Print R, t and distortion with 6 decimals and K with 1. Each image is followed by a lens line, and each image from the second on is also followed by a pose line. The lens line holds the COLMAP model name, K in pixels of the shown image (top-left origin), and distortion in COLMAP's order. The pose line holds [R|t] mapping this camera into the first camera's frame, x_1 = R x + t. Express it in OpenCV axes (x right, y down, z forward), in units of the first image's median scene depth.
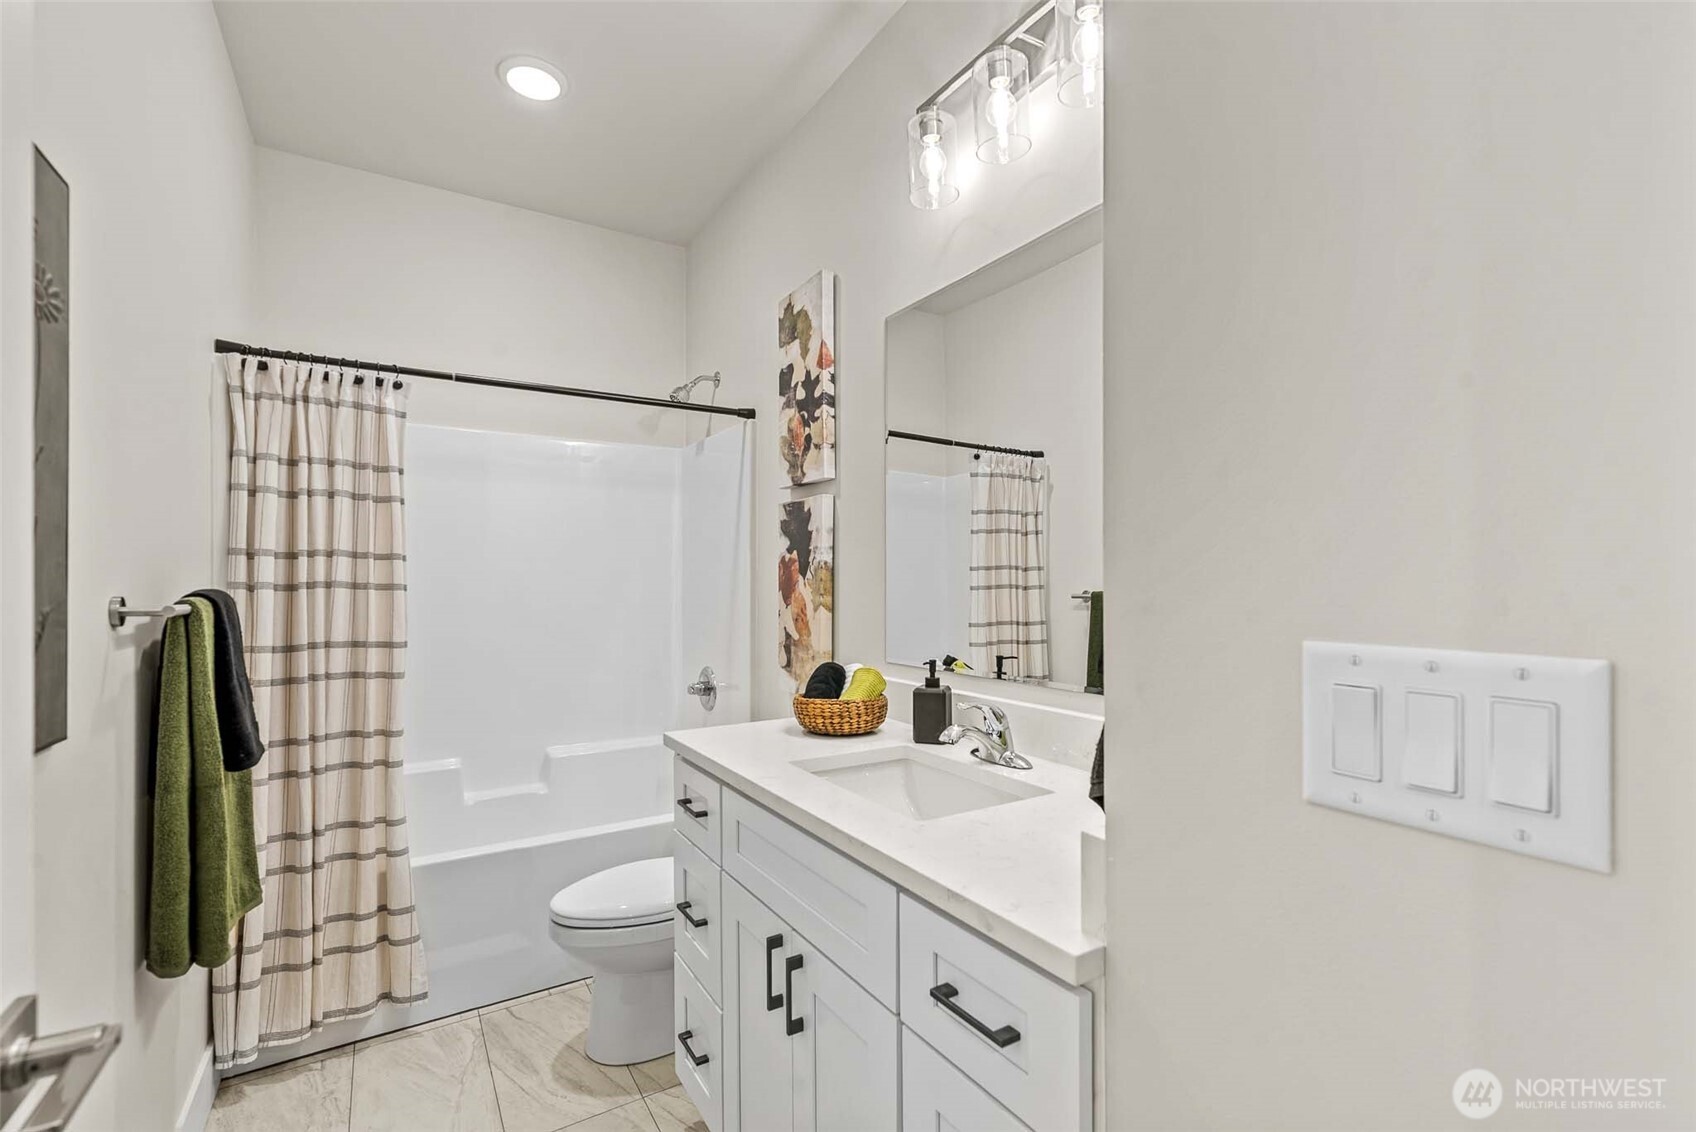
lens RADIAL K [[745.4, 0, 858.4], [0, 745.4, 581.4], [0, 0, 1]] dist [-0.014091, 0.000241]
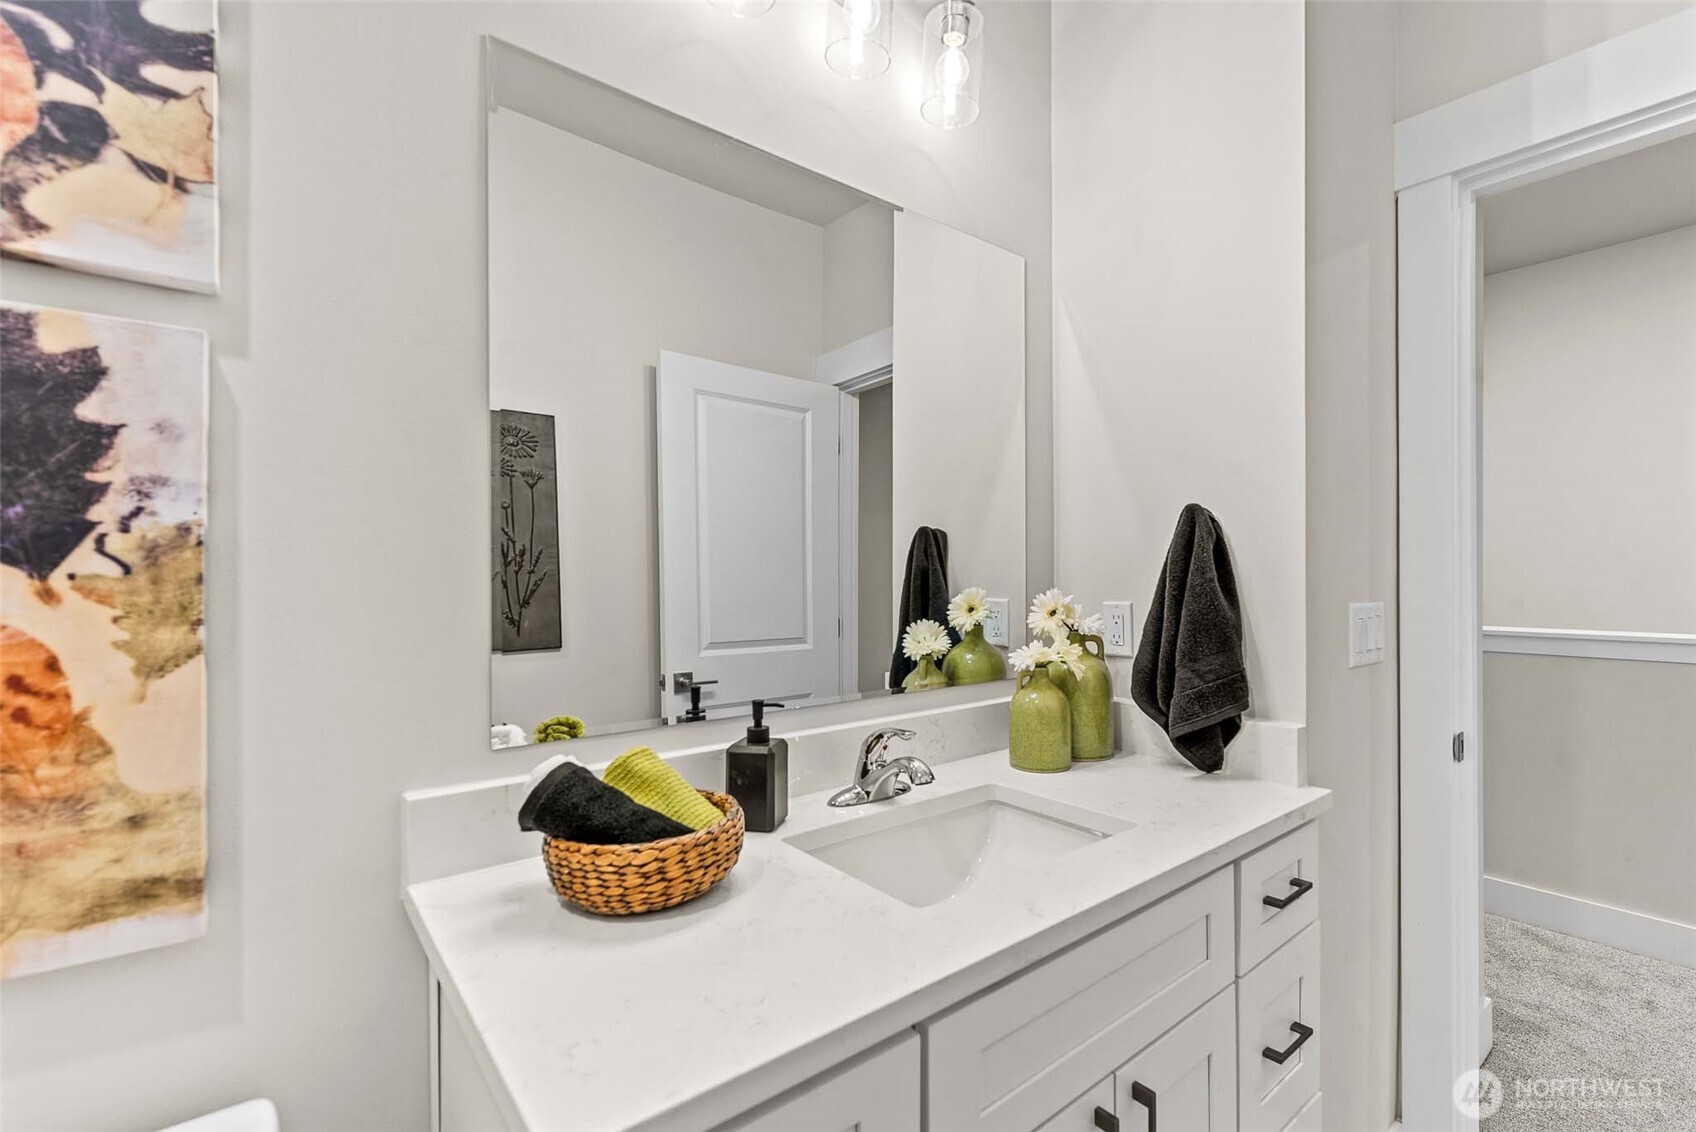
lens RADIAL K [[745.4, 0, 858.4], [0, 745.4, 581.4], [0, 0, 1]] dist [-0.014091, 0.000241]
pose [[-0.129825, -0.004878, 0.991525, -0.416002], [0.000056, 0.999988, 0.004927, -0.002960], [-0.991537, 0.000696, -0.129824, 0.732596]]
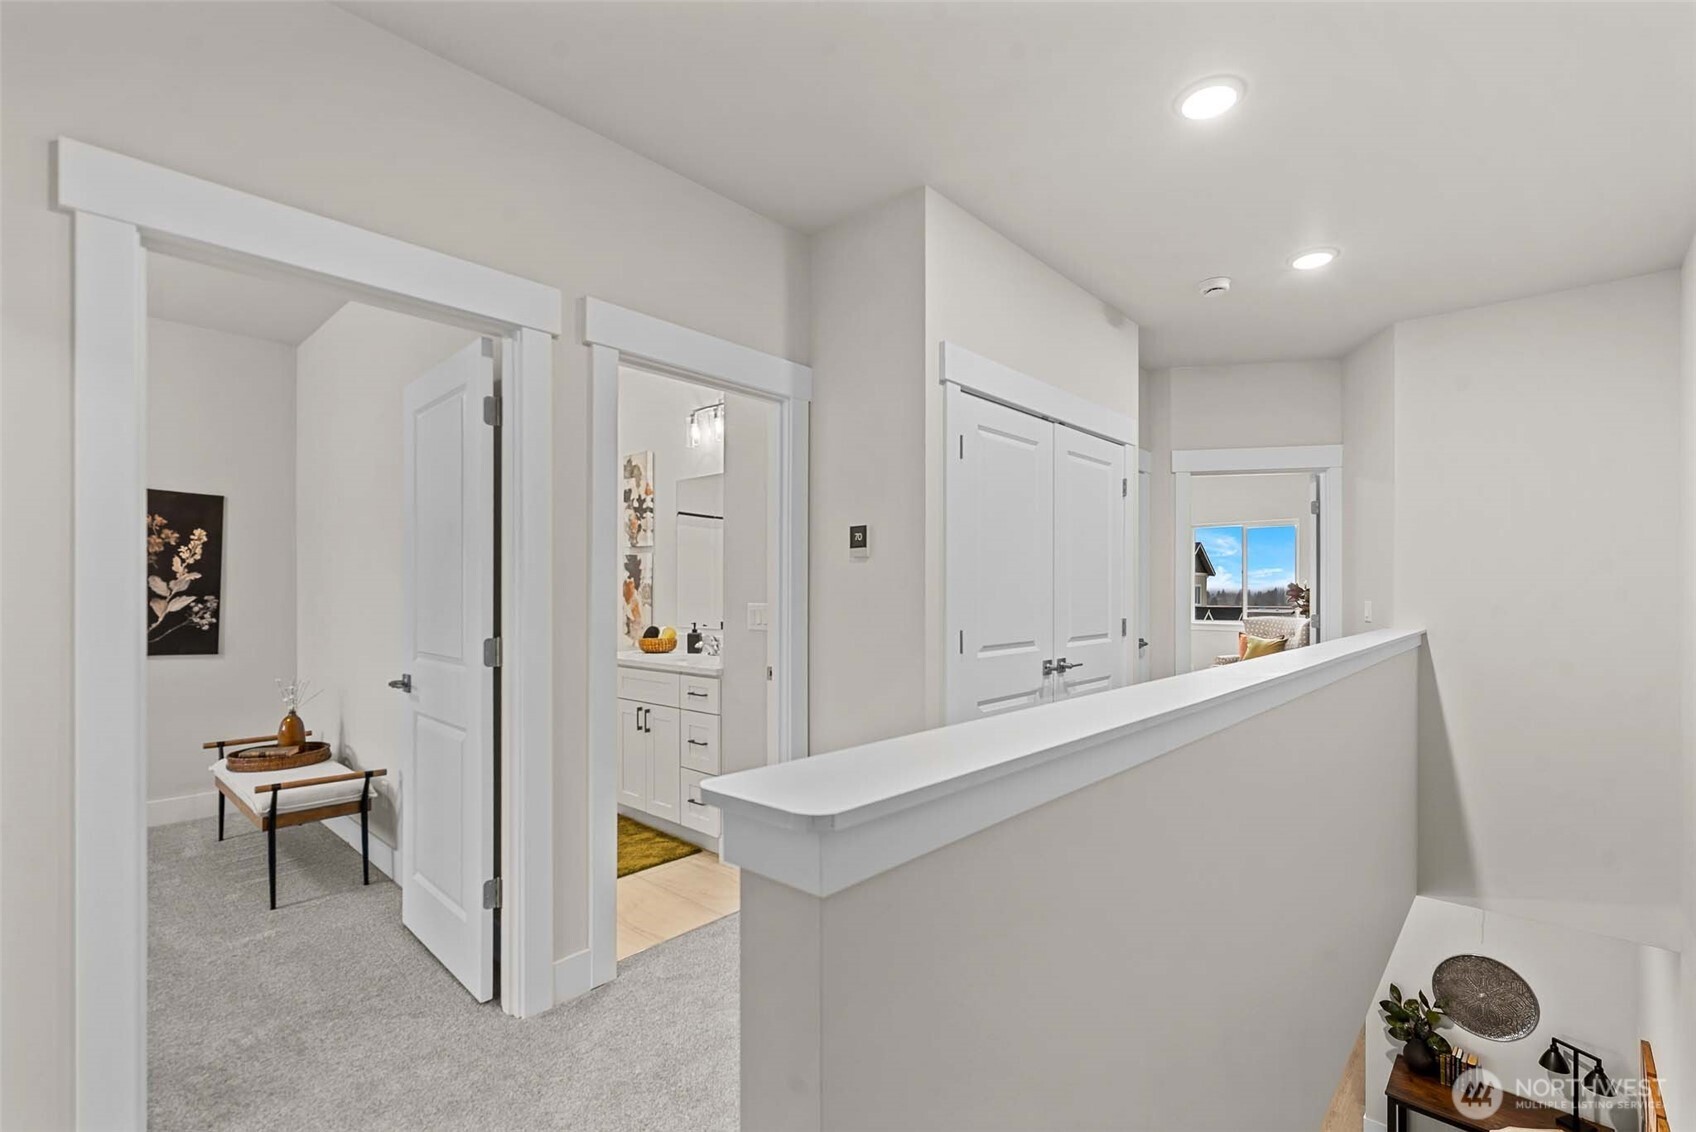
lens RADIAL K [[745.4, 0, 858.4], [0, 745.4, 581.4], [0, 0, 1]] dist [-0.014091, 0.000241]
pose [[0.962068, 0.003880, 0.272782, -0.046523], [-0.000468, 0.999921, -0.012572, -0.005248], [-0.272809, 0.011967, 0.961994, -1.258269]]
